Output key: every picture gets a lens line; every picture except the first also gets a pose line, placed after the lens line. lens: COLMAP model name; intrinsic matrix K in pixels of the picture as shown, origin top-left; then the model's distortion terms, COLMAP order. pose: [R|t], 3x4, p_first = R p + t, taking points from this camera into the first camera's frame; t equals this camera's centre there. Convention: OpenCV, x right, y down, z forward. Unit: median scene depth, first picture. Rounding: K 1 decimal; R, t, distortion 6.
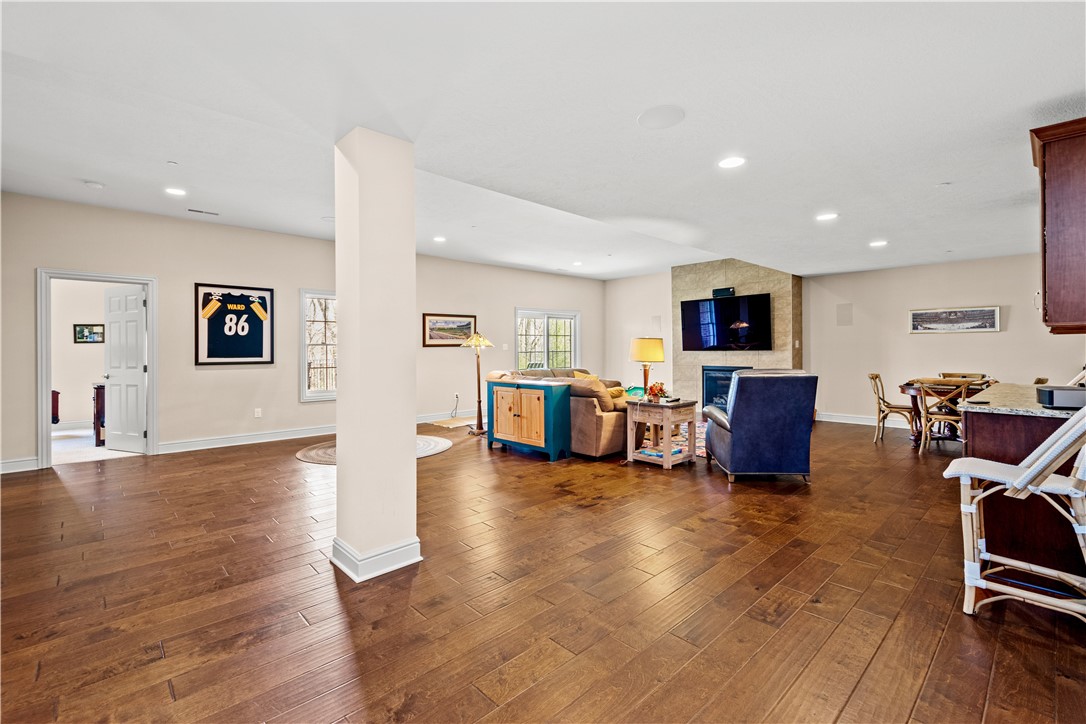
lens RADIAL K [[473.1, 0, 542.6], [0, 473.1, 352.0], [0, 0, 1]] dist [0.004668, 0.000513]
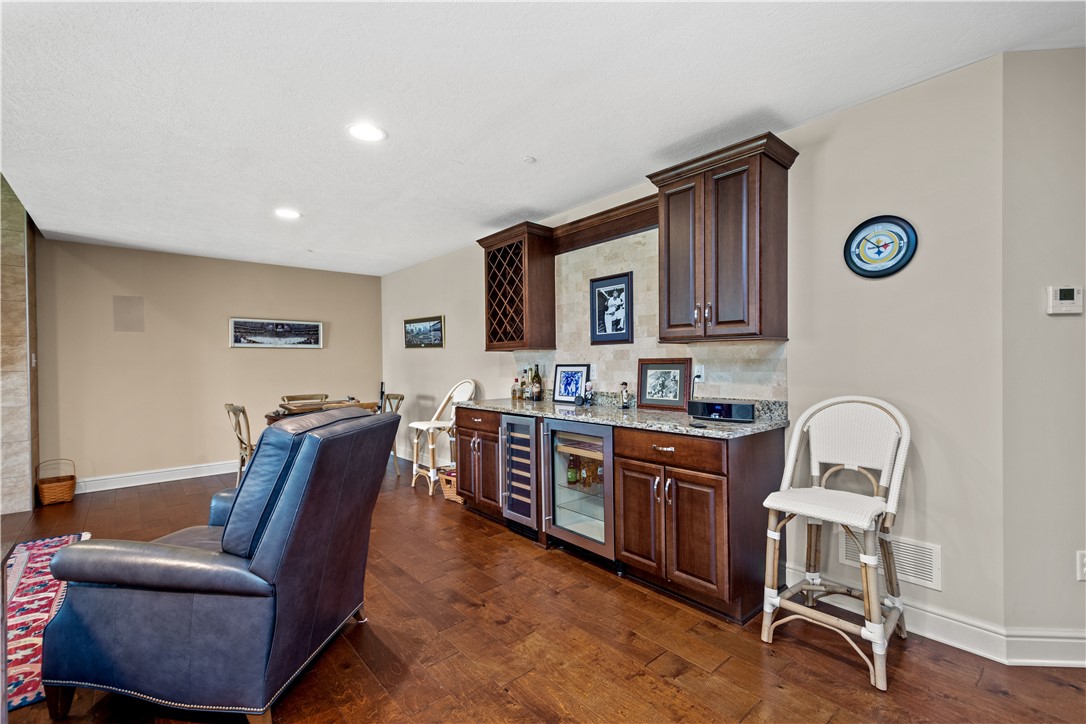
lens RADIAL K [[473.1, 0, 546.7], [0, 473.1, 365.8], [0, 0, 1]] dist [0.004668, 0.000513]
pose [[0.023462, -0.001786, 0.999723, 0.027964], [0.015922, 0.999872, 0.001413, -0.003027], [-0.999598, 0.015884, 0.023487, 0.565535]]
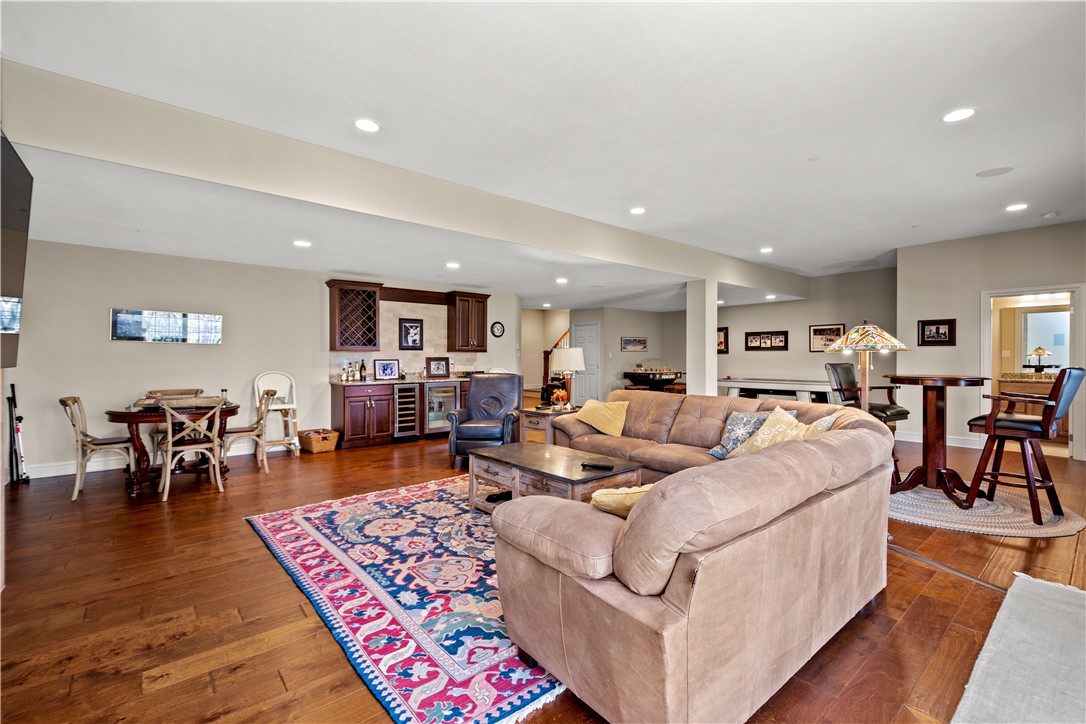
lens RADIAL K [[473.1, 0, 543.5], [0, 473.1, 361.1], [0, 0, 1]] dist [0.004668, 0.000513]
pose [[-0.998798, 0.015041, 0.046653, 0.140447], [0.015215, 0.999879, 0.003373, 0.000550], [-0.046596, 0.004079, -0.998905, 1.334597]]
